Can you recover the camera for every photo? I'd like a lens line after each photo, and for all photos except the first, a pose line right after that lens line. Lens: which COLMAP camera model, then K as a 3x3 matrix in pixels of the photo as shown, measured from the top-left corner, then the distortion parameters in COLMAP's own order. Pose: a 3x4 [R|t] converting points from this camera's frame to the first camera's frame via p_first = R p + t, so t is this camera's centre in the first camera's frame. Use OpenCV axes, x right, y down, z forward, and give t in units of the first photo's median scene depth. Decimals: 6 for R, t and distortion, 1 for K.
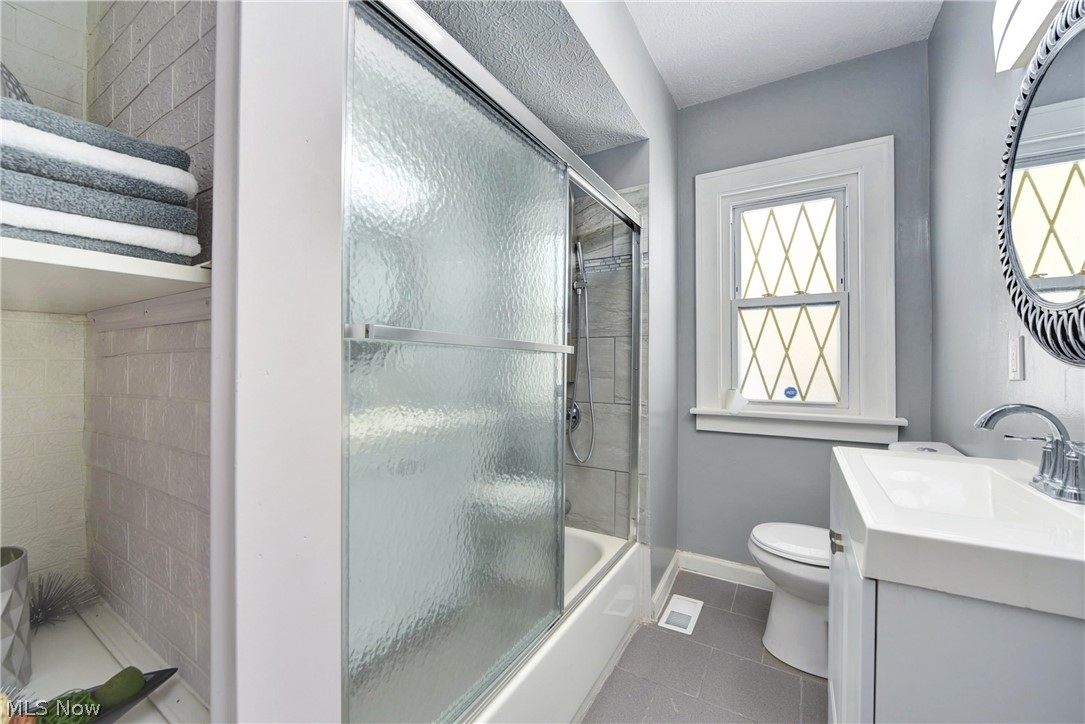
lens RADIAL K [[435.2, 0, 543.8], [0, 435.2, 362.0], [0, 0, 1]] dist [-0.010446, -0.000057]
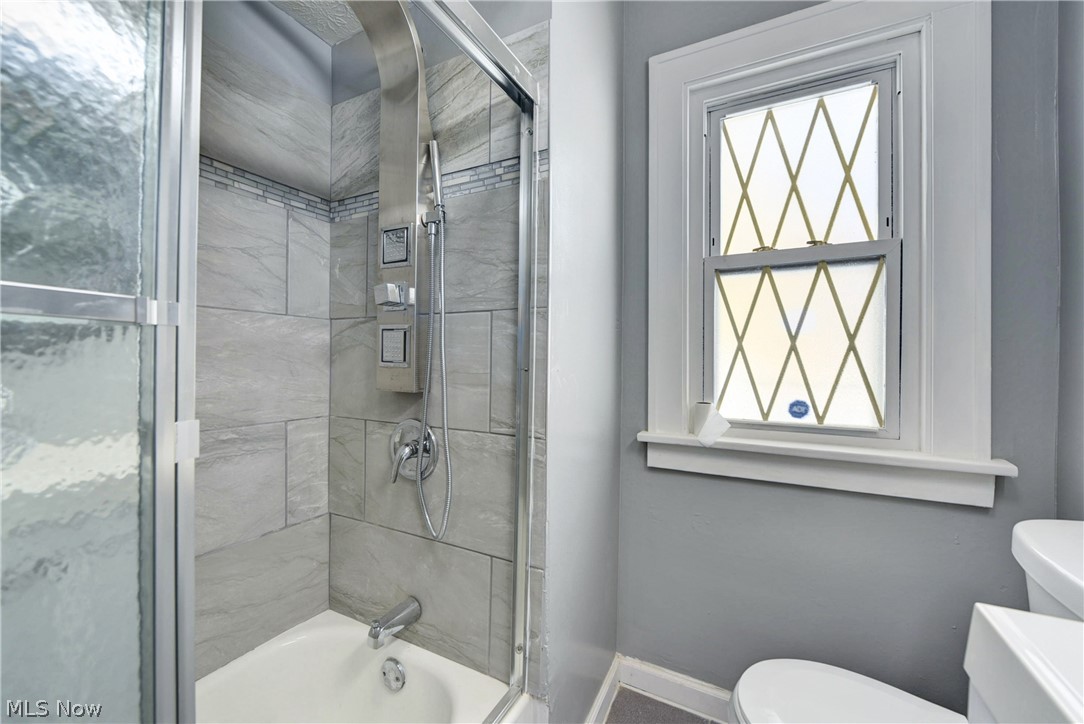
lens RADIAL K [[434.8, 0, 545.9], [0, 434.8, 360.1], [0, 0, 1]] dist [-0.010446, -0.000057]
pose [[0.998887, 0.006862, 0.046665, 0.194027], [-0.006988, 0.999972, 0.002528, 0.002513], [-0.046647, -0.002852, 0.998907, 0.426043]]
